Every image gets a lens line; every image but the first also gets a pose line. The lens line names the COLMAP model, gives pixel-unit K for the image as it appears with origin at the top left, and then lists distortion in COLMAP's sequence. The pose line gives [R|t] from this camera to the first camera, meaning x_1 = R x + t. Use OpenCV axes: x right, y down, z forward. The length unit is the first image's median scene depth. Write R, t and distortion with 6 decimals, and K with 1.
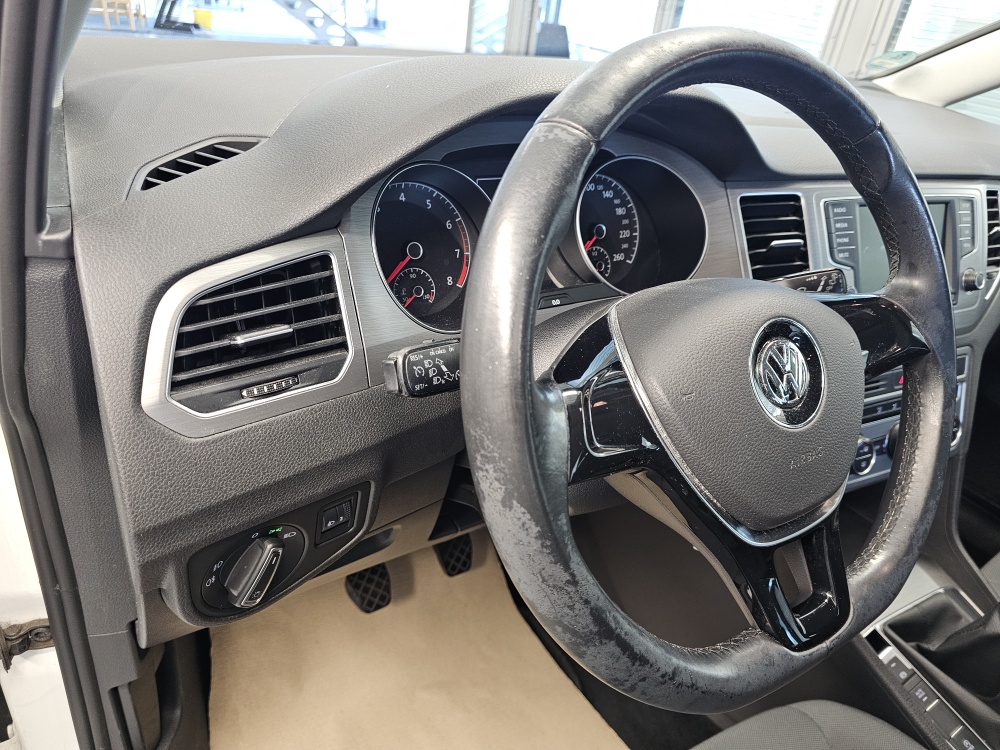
lens RADIAL K [[673.5, 0, 491.5], [0, 673.5, 370.0], [0, 0, 1]] dist [0.057065, -0.058425]
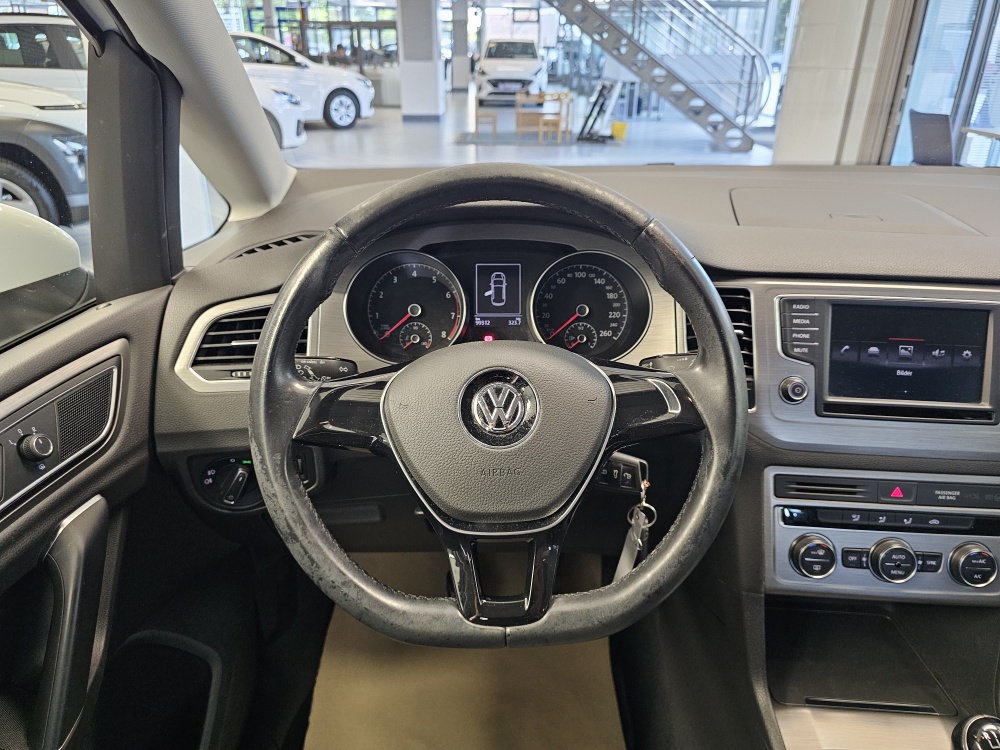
lens RADIAL K [[673.5, 0, 507.6], [0, 673.5, 378.3], [0, 0, 1]] dist [0.057065, -0.058425]
pose [[0.850446, 0.122021, -0.511716, 0.692711], [-0.180041, 0.981497, -0.065177, 0.019061], [0.494295, 0.147559, 0.856679, -0.089730]]
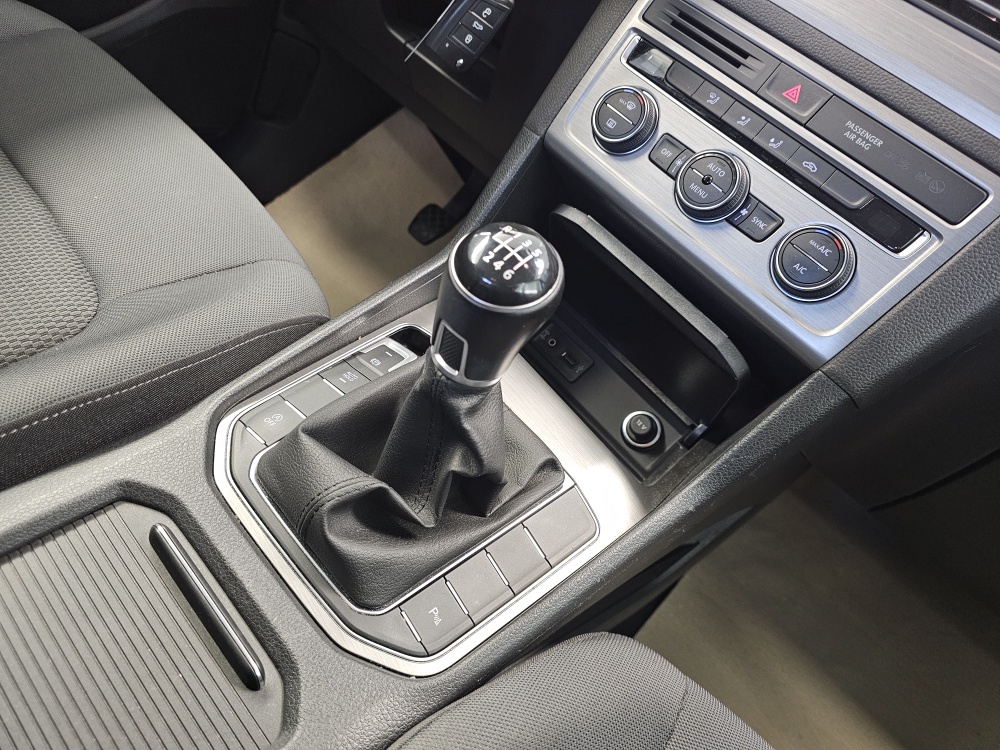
lens RADIAL K [[673.5, 0, 499.7], [0, 673.5, 374.9], [0, 0, 1]] dist [0.057065, -0.058425]
pose [[0.288087, 0.572338, -0.767747, 1.247124], [-0.770295, 0.614808, 0.169283, 0.279947], [0.568904, 0.542623, 0.617987, 0.730009]]
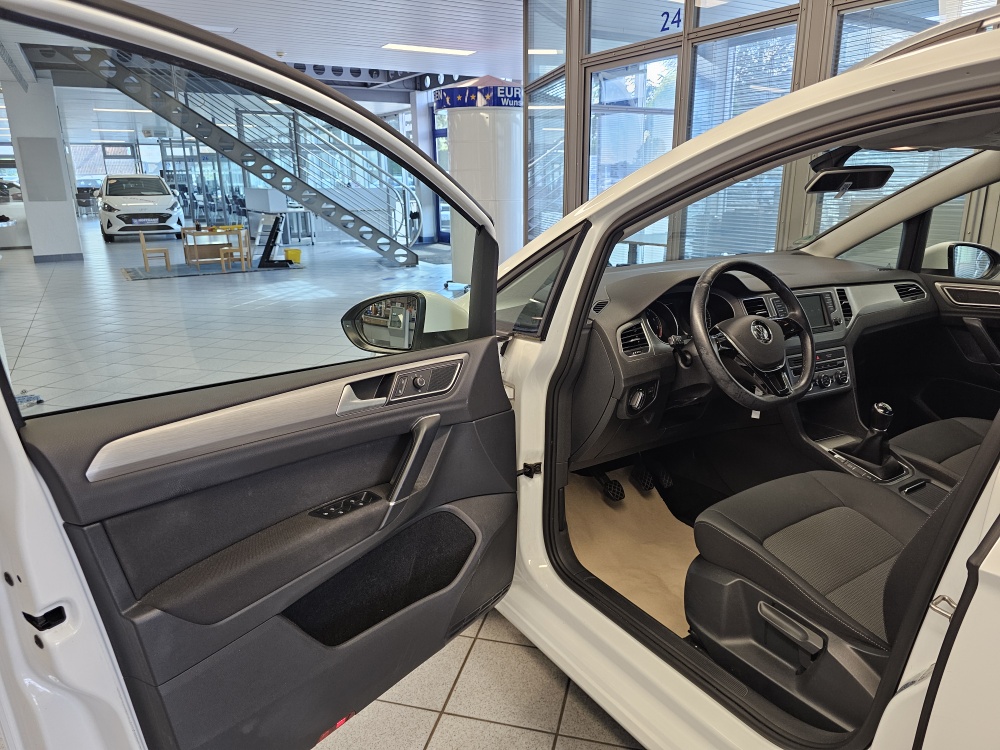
lens RADIAL K [[673.5, 0, 502.0], [0, 673.5, 383.4], [0, 0, 1]] dist [0.057065, -0.058425]
pose [[0.991743, -0.127458, -0.014139, -0.702908], [0.120646, 0.964704, -0.234076, 0.676173], [0.043475, 0.230437, 0.972116, -1.892543]]
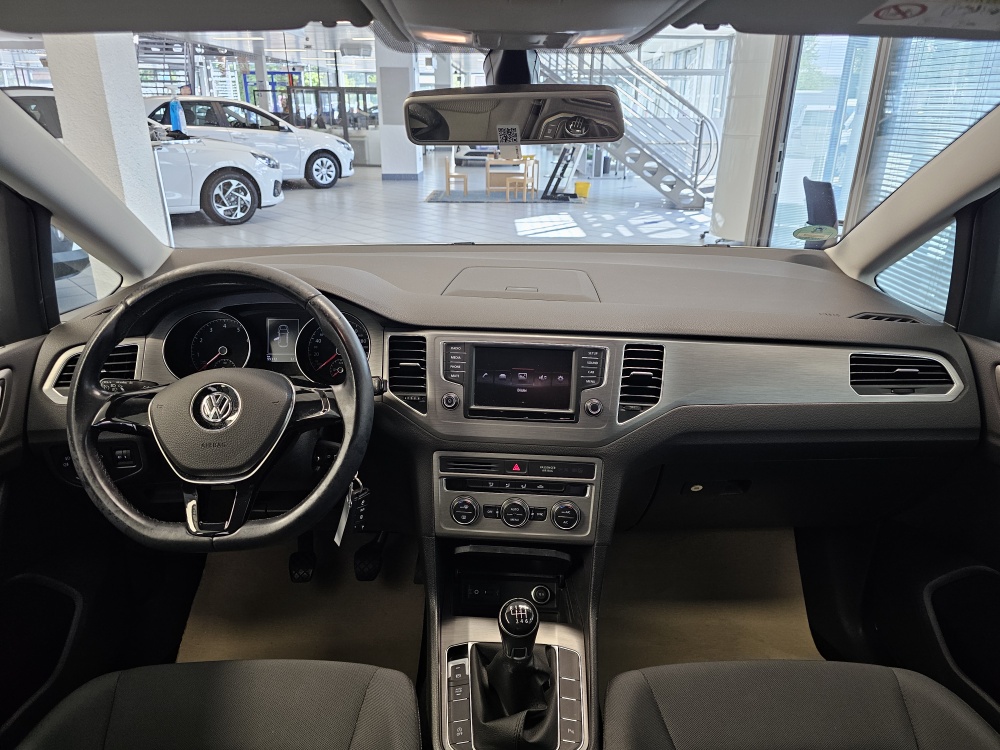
lens RADIAL K [[673.5, 0, 505.6], [0, 673.5, 384.7], [0, 0, 1]] dist [0.057065, -0.058425]
pose [[0.852881, 0.087887, -0.514655, 1.476350], [-0.177030, 0.976016, -0.126700, 0.029972], [0.491176, 0.199170, 0.847984, -0.277546]]
